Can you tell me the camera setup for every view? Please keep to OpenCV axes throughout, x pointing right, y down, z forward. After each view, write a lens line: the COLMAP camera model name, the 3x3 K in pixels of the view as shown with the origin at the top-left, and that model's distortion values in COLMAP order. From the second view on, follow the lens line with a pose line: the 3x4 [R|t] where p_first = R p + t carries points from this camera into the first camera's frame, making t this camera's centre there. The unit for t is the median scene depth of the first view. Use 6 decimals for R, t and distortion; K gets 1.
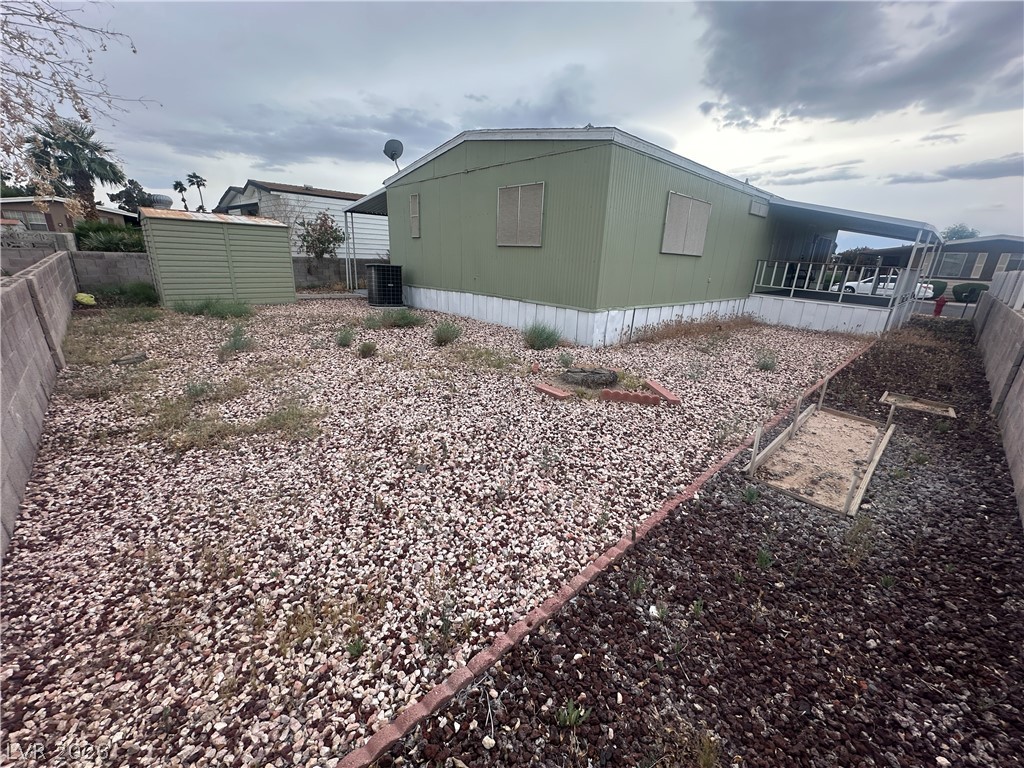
lens RADIAL K [[409.4, 0, 510.2], [0, 409.4, 384.2], [0, 0, 1]] dist [-0.001986, 0.000380]
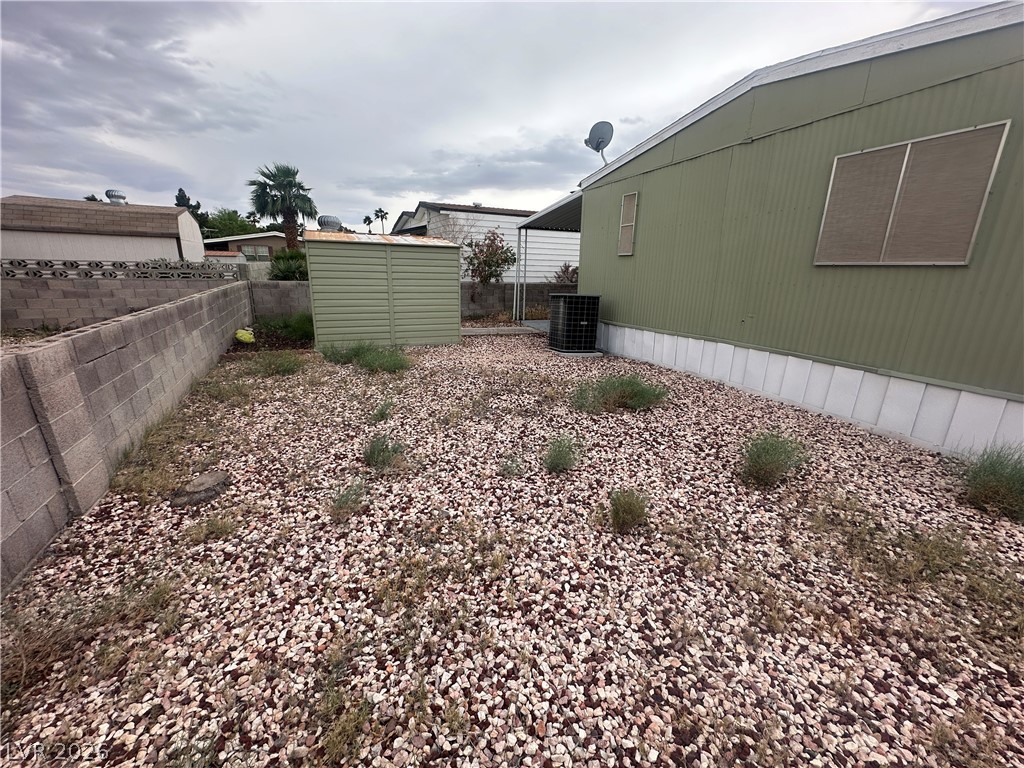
lens RADIAL K [[409.4, 0, 510.2], [0, 409.4, 384.2], [0, 0, 1]] dist [-0.001986, 0.000380]
pose [[0.947283, 0.066803, -0.313358, -0.167328], [-0.080092, 0.996344, -0.029715, -0.096082], [0.310227, 0.053246, 0.949170, 0.268264]]
